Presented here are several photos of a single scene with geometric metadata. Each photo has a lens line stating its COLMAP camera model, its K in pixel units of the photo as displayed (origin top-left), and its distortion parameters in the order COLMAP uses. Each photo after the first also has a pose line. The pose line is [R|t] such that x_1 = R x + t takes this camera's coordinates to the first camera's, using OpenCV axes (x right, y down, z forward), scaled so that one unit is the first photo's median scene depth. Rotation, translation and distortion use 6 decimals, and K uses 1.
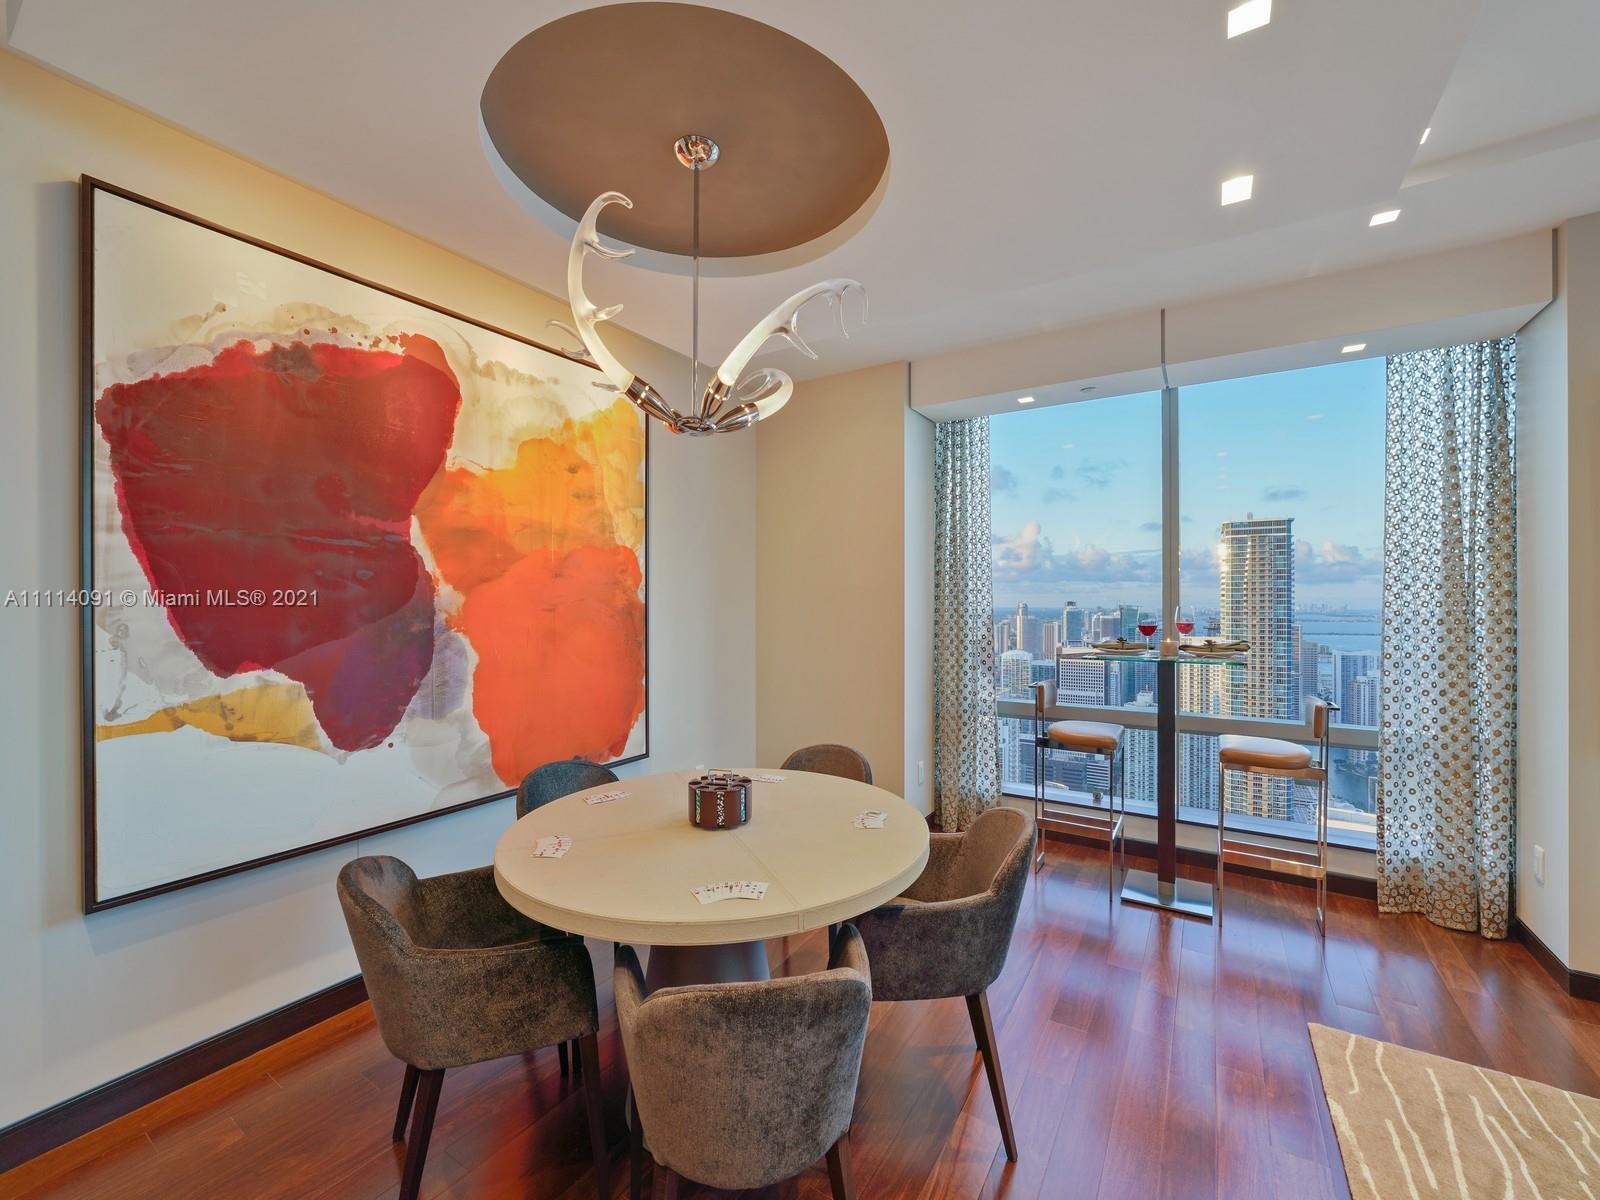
lens RADIAL K [[657.7, 0, 812.3], [0, 657.7, 594.5], [0, 0, 1]] dist [-0.008812, 0.000482]
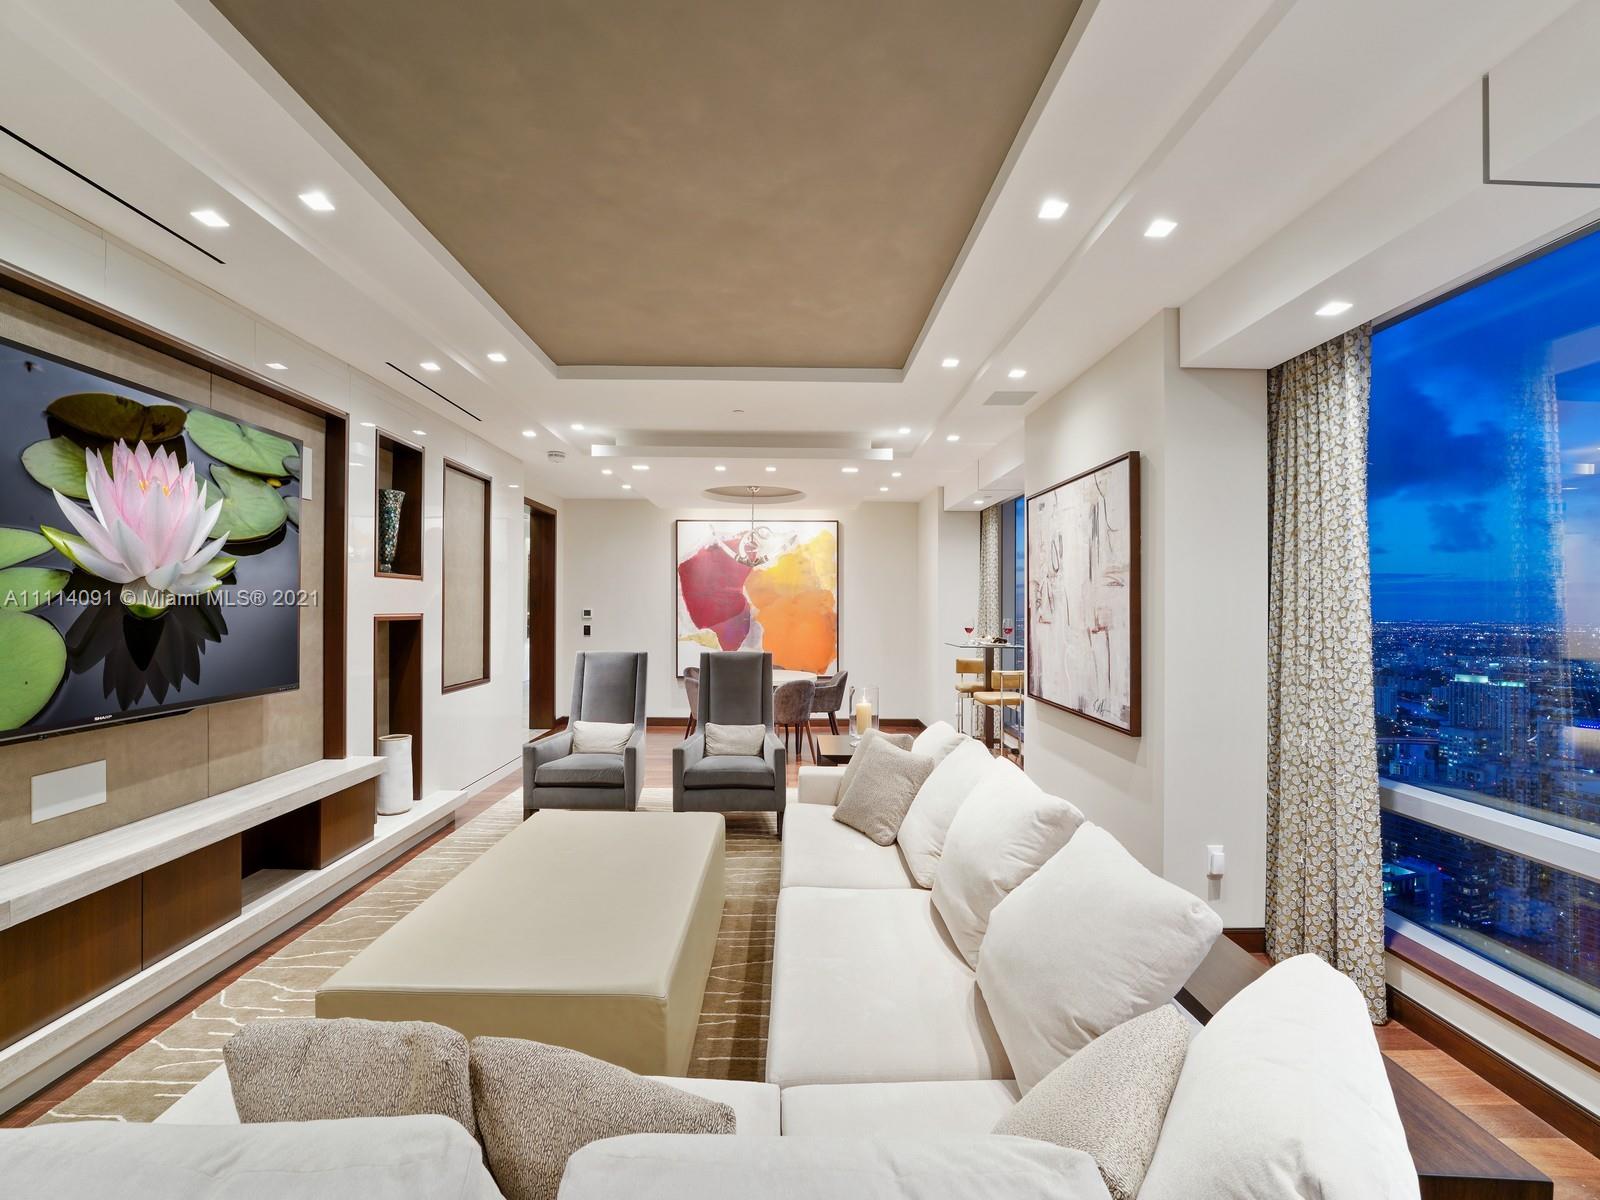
lens RADIAL K [[657.7, 0, 778.9], [0, 657.7, 602.4], [0, 0, 1]] dist [-0.008812, 0.000482]
pose [[0.512692, -0.004637, -0.858560, 2.317265], [0.001558, 0.999989, -0.004470, -0.020529], [0.858571, 0.000954, 0.512693, -0.553136]]
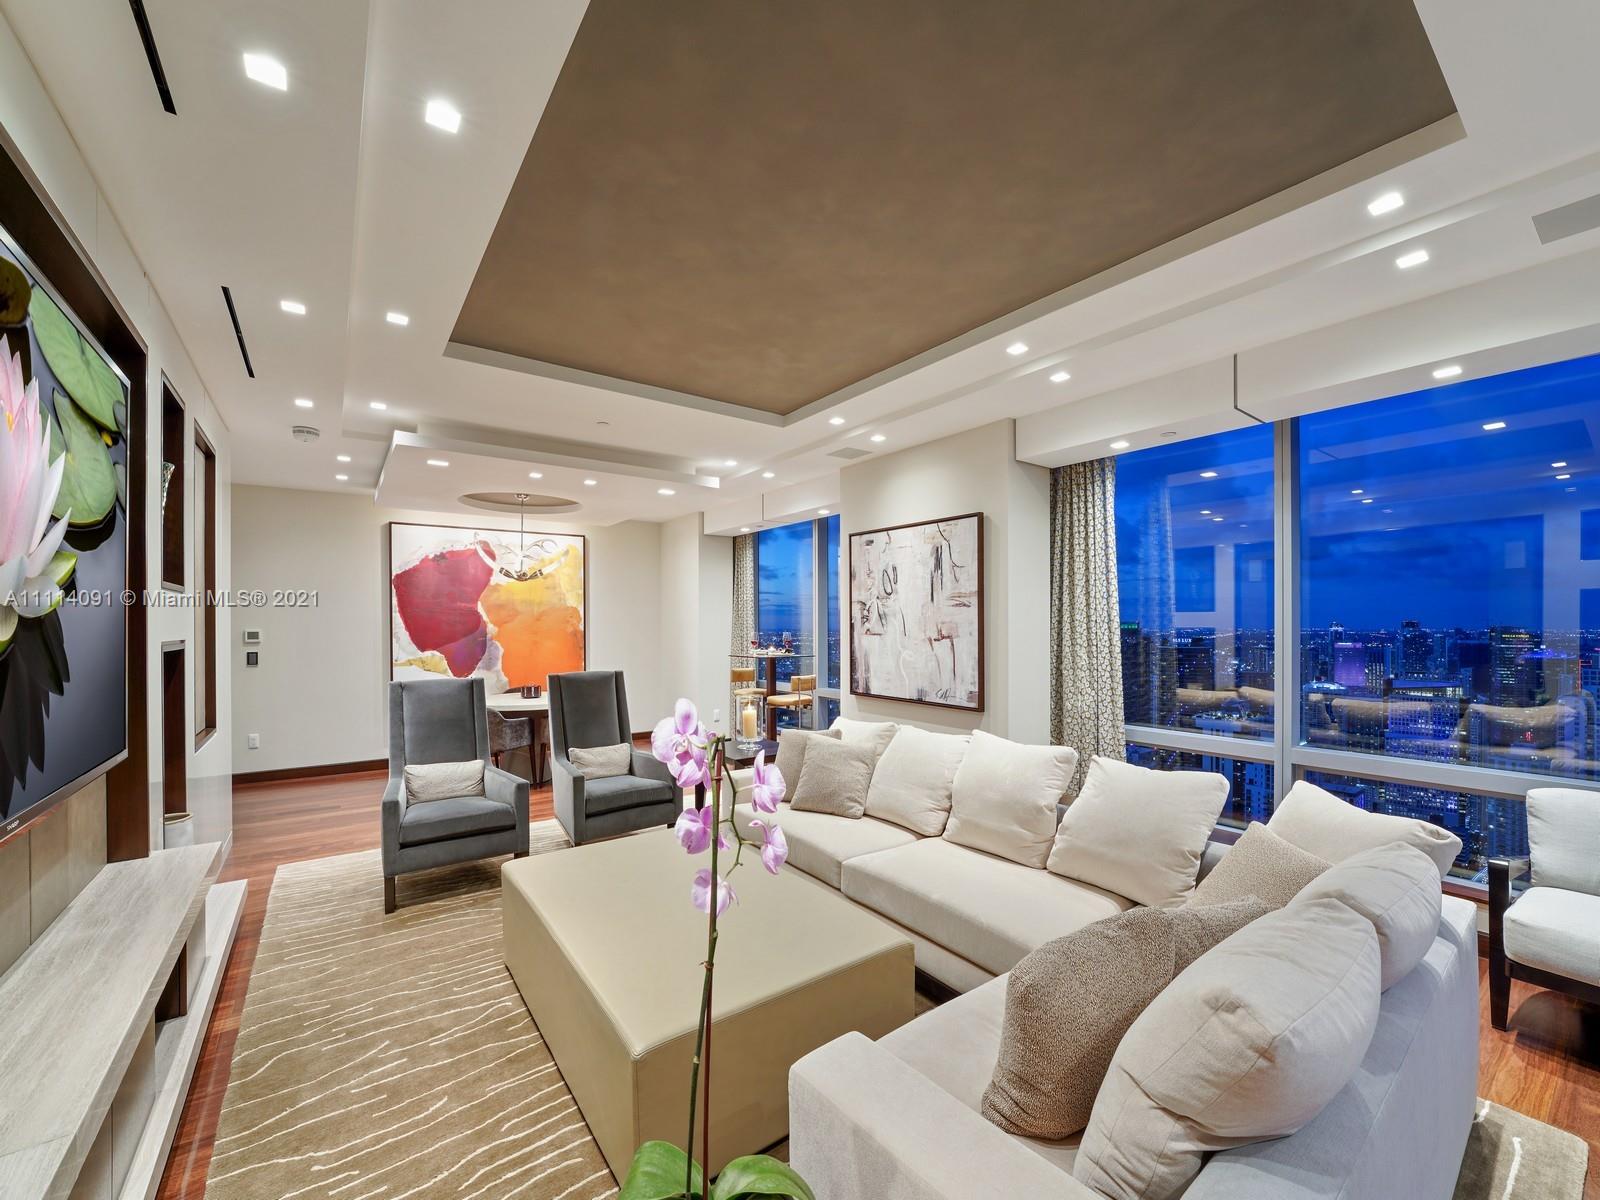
lens RADIAL K [[657.7, 0, 791.7], [0, 657.7, 621.8], [0, 0, 1]] dist [-0.008812, 0.000482]
pose [[0.917065, -0.006991, -0.398678, 1.852107], [0.009370, 0.999948, 0.004020, -0.026720], [0.398629, -0.007422, 0.917082, -1.149469]]
